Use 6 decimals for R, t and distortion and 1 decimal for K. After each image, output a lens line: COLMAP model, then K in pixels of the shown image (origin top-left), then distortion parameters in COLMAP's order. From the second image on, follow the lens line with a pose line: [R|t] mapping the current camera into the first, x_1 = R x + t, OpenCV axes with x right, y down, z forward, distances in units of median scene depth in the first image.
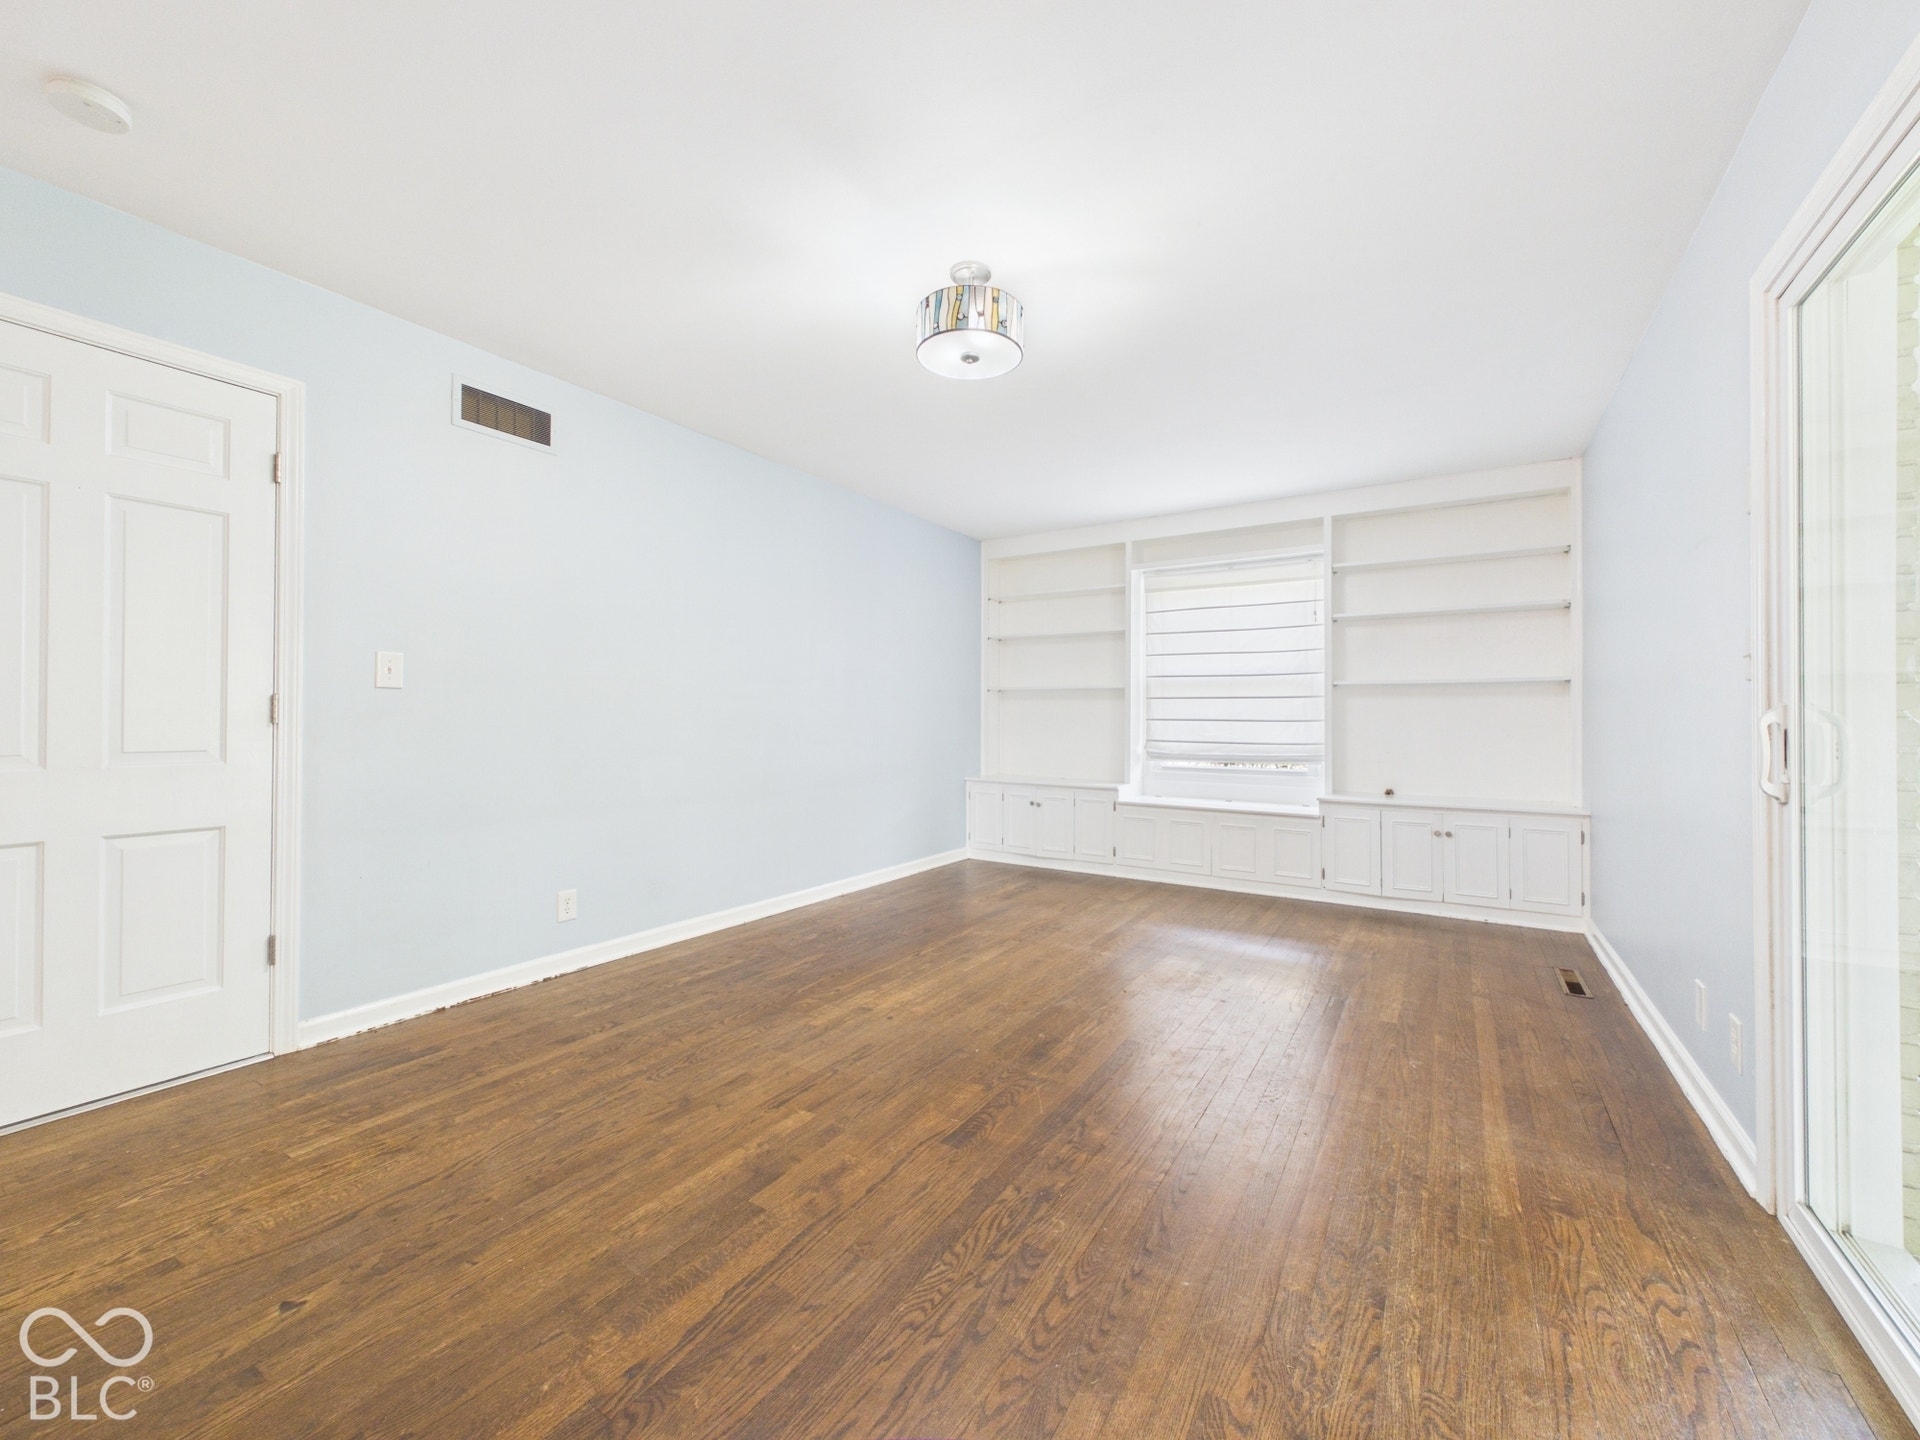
lens RADIAL K [[771.8, 0, 955.6], [0, 771.8, 719.0], [0, 0, 1]] dist [0.001566, 0.000193]
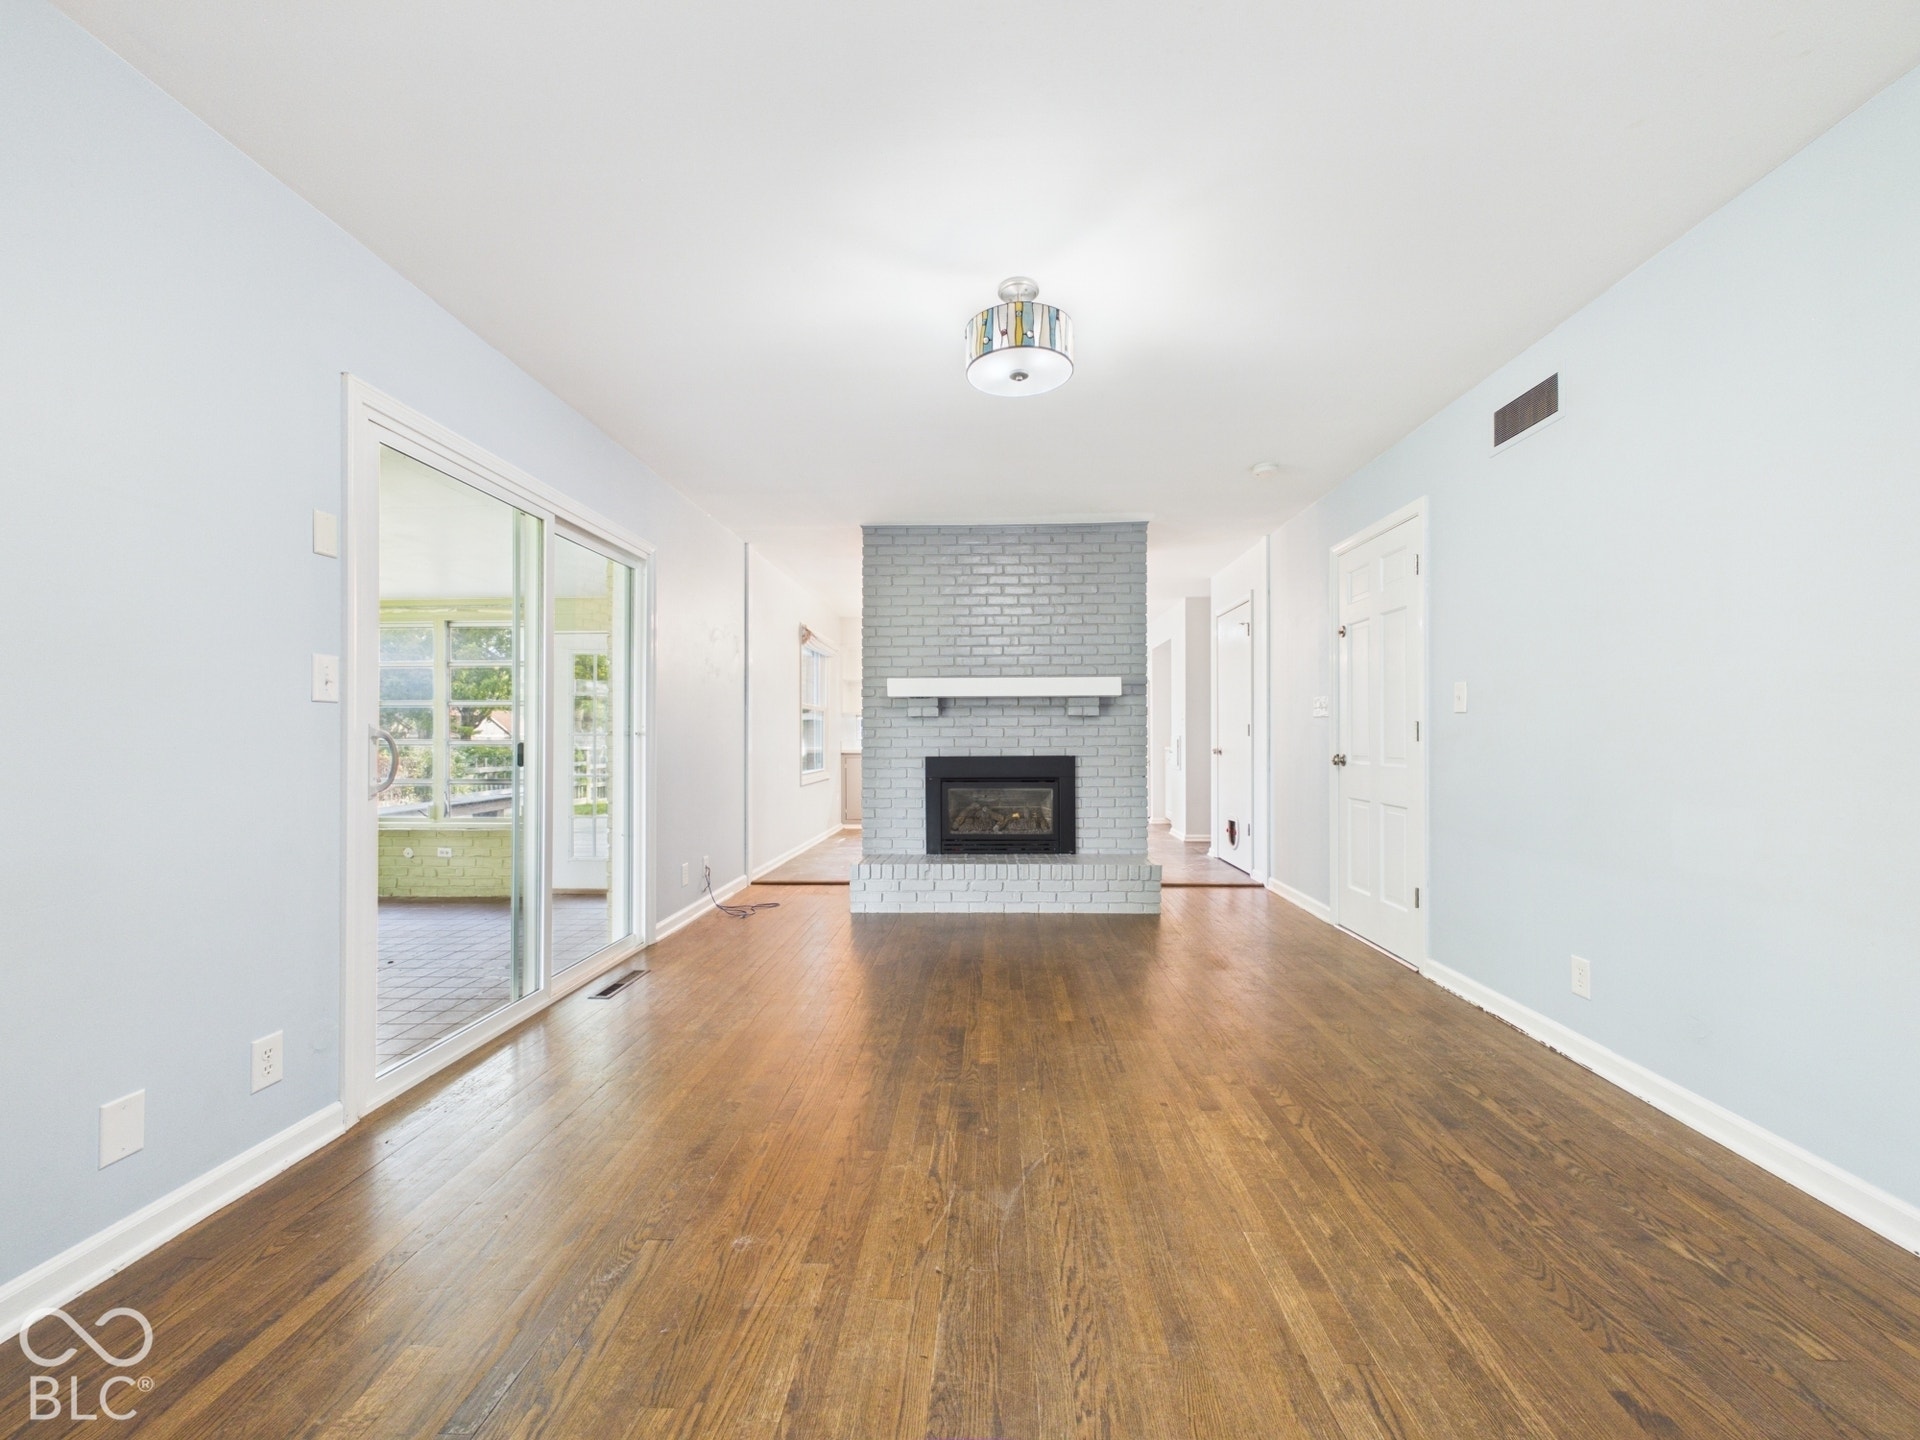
lens RADIAL K [[771.8, 0, 958.1], [0, 771.8, 724.1], [0, 0, 1]] dist [0.001566, 0.000193]
pose [[-0.865730, -0.011019, -0.500391, 0.482707], [-0.003929, 0.999876, -0.015220, -0.000226], [0.500496, -0.011210, -0.865666, 1.500936]]
